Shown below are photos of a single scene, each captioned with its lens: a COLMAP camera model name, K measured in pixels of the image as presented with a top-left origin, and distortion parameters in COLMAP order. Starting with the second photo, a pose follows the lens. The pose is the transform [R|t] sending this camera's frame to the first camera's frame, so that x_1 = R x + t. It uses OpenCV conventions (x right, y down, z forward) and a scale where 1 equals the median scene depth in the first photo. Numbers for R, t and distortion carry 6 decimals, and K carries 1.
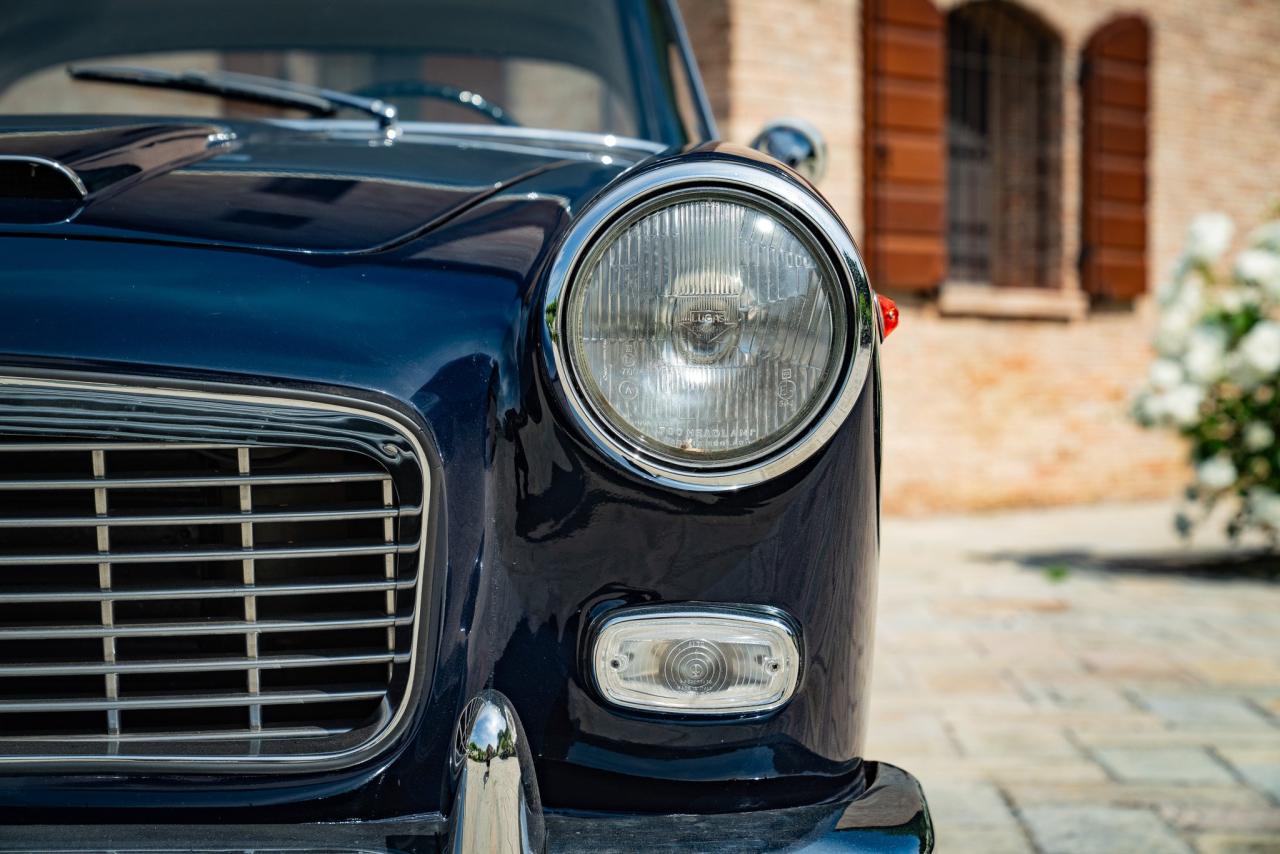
lens RADIAL K [[2958.7, 0, 640.0], [0, 2958.7, 427.0], [0, 0, 1]] dist [-0.009461, -0.057349]
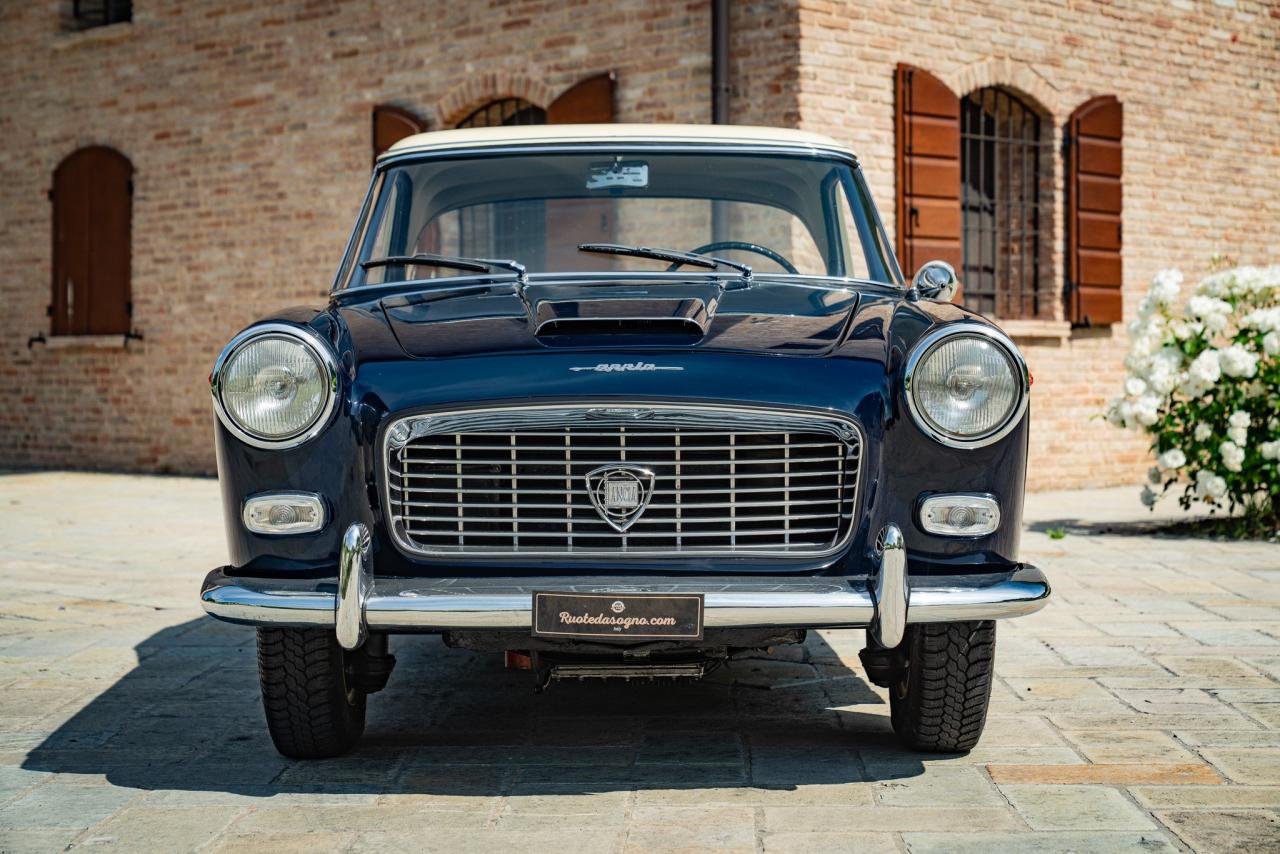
lens RADIAL K [[2958.7, 0, 640.0], [0, 2958.7, 427.0], [0, 0, 1]] dist [-0.009461, -0.057349]
pose [[0.999926, -0.004706, 0.011261, -0.128022], [0.004713, 0.999989, -0.000611, 0.001009], [-0.011258, 0.000664, 0.999936, -0.700265]]
